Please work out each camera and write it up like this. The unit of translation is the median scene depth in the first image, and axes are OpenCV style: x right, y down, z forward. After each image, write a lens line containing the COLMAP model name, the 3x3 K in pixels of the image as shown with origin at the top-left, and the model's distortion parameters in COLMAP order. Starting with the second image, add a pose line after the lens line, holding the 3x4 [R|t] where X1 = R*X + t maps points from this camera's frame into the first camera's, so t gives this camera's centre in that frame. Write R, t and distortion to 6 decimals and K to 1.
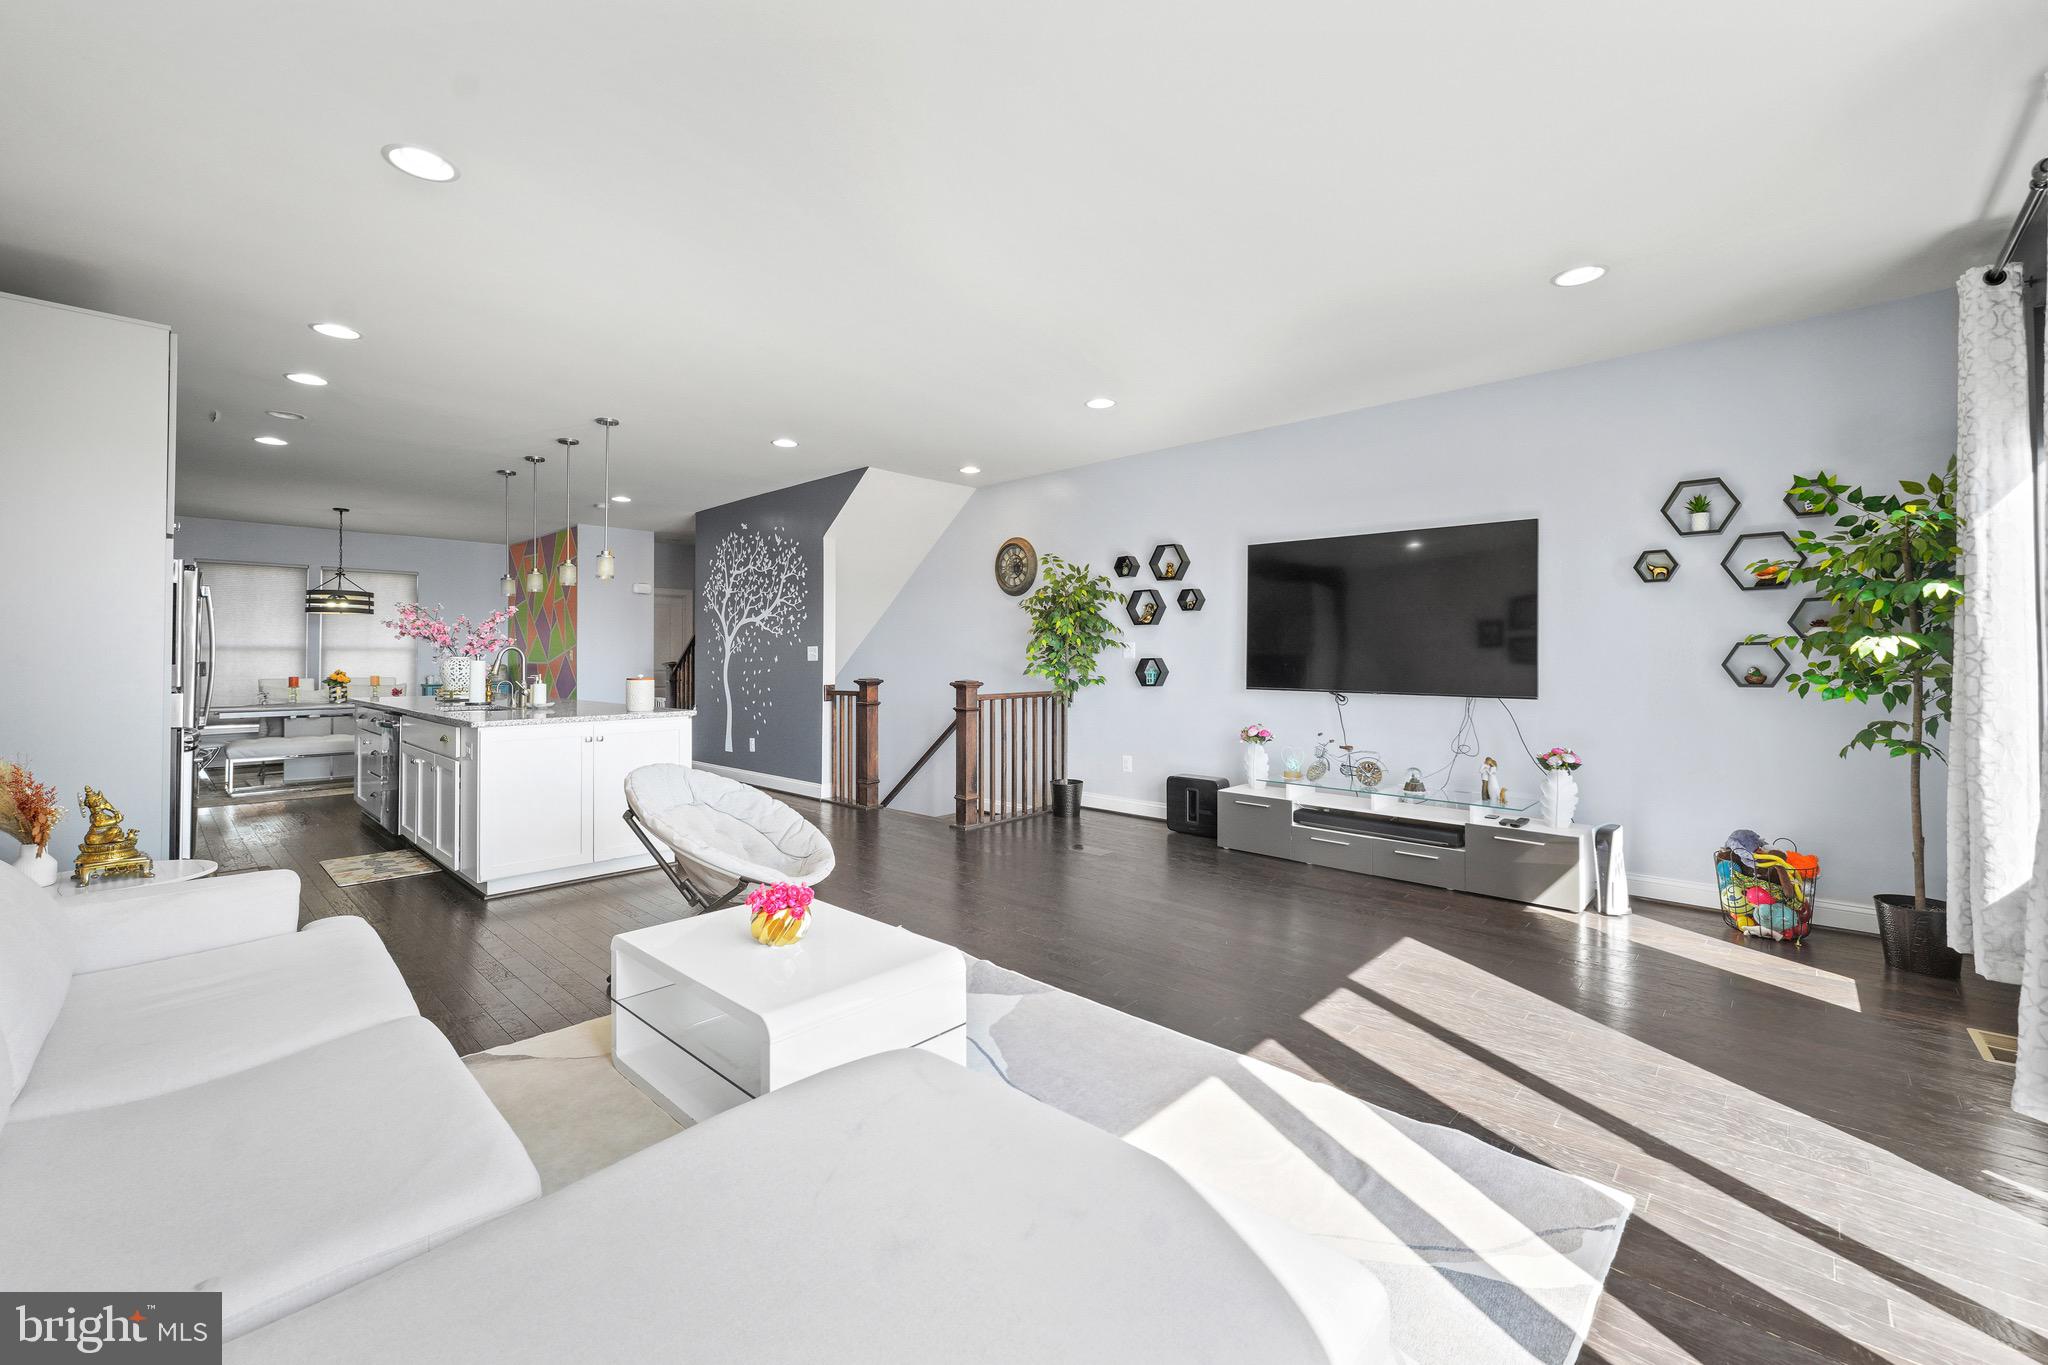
lens RADIAL K [[838.8, 0, 1034.8], [0, 838.8, 634.0], [0, 0, 1]] dist [-0.000798, 0.000125]
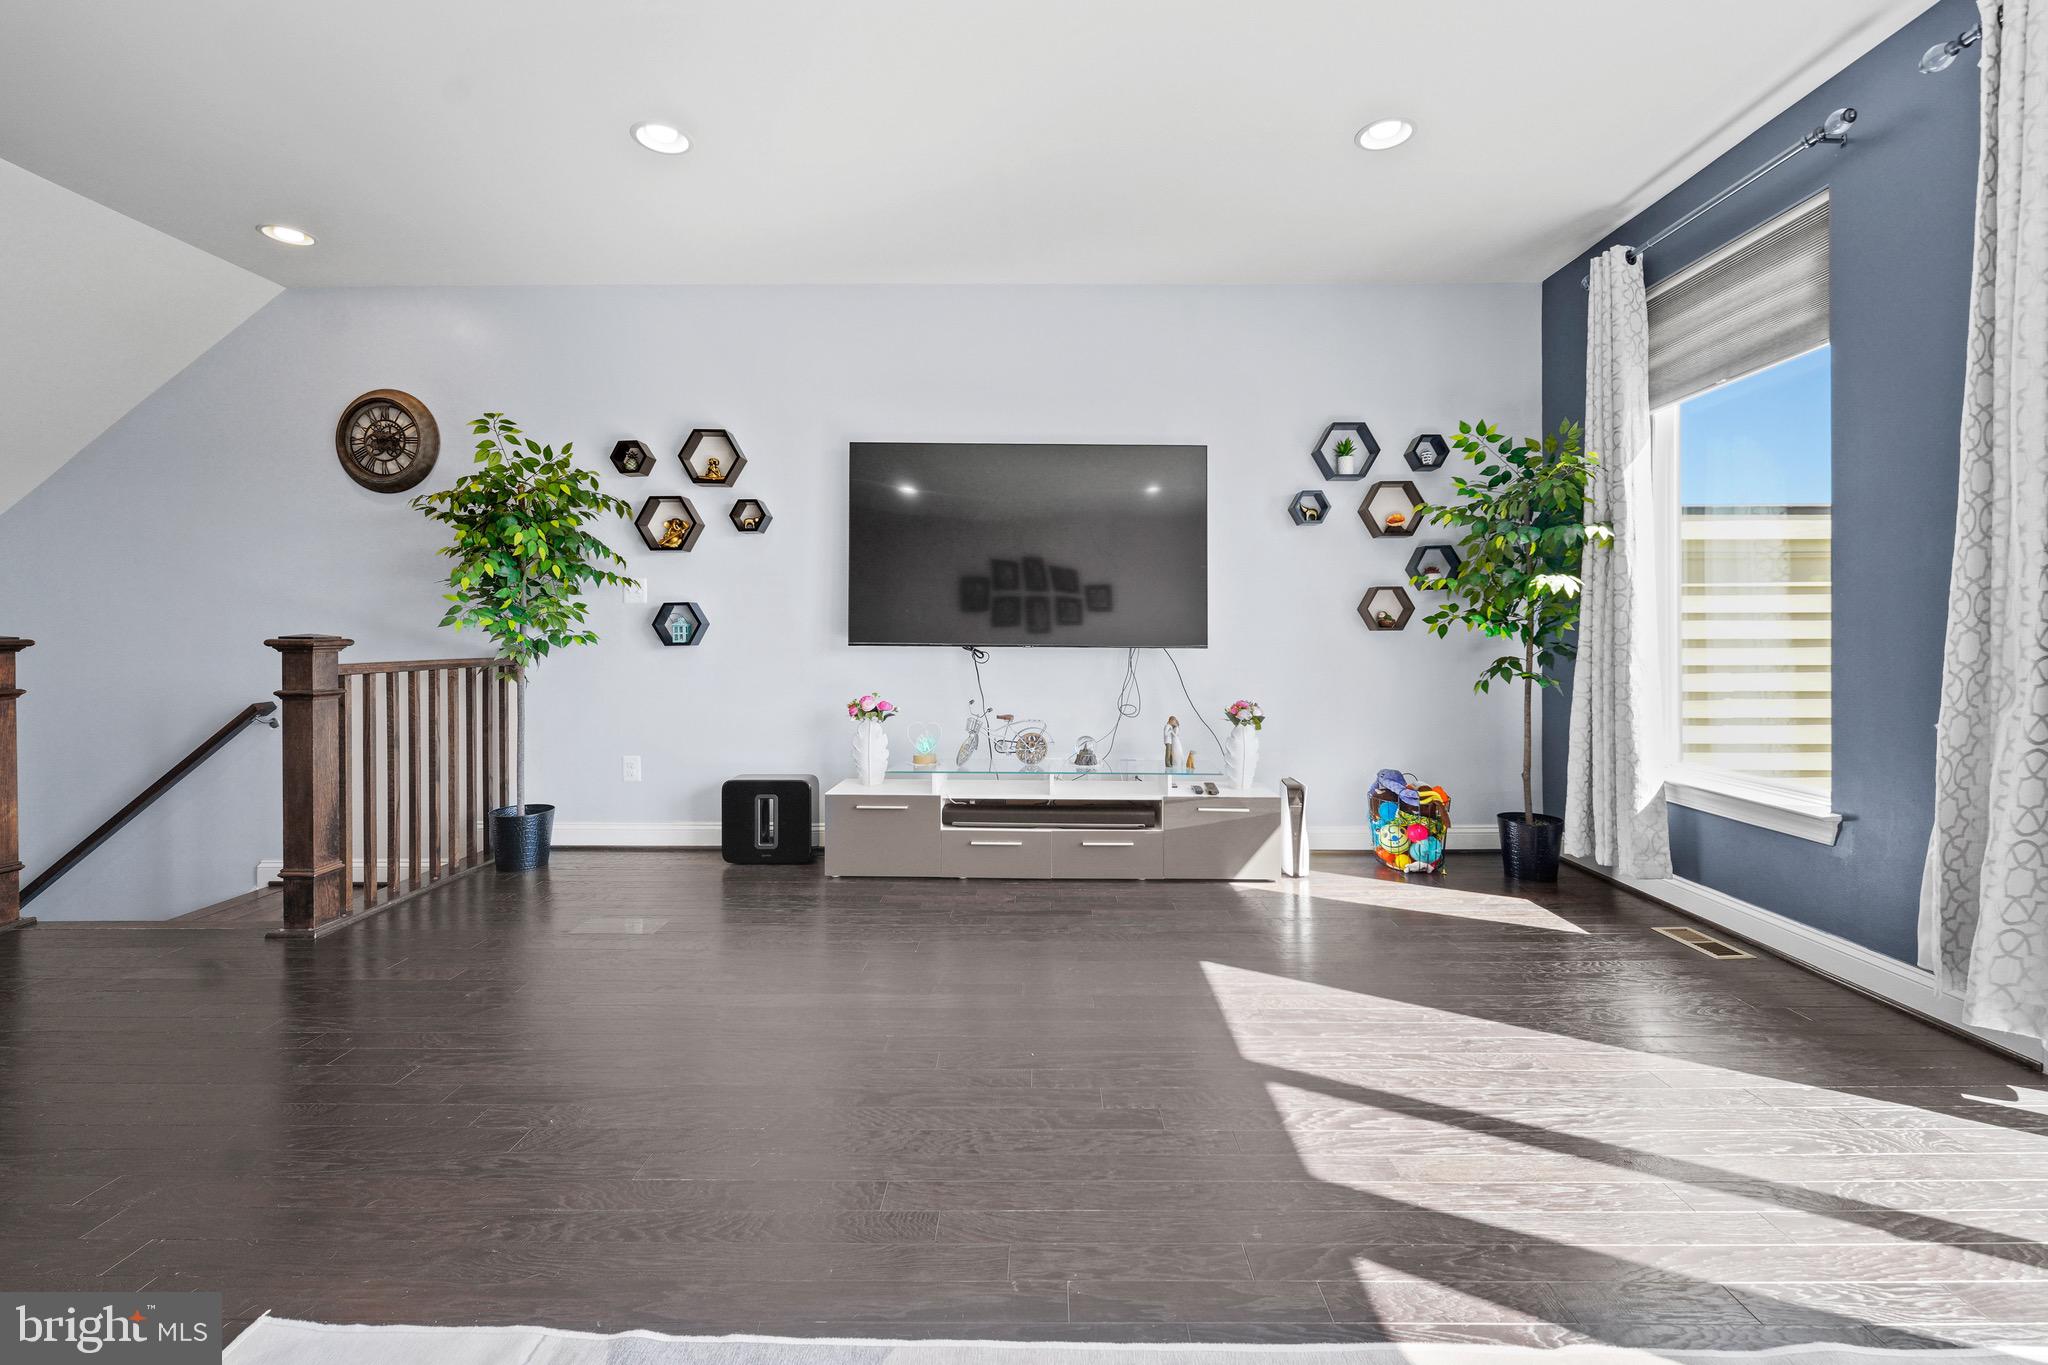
lens RADIAL K [[838.8, 0, 1034.8], [0, 838.8, 634.0], [0, 0, 1]] dist [-0.000798, 0.000125]
pose [[0.733222, 0.002070, 0.679987, -0.111126], [-0.019256, 0.999658, 0.017721, 0.039887], [-0.679717, -0.026088, 0.733010, 0.369590]]
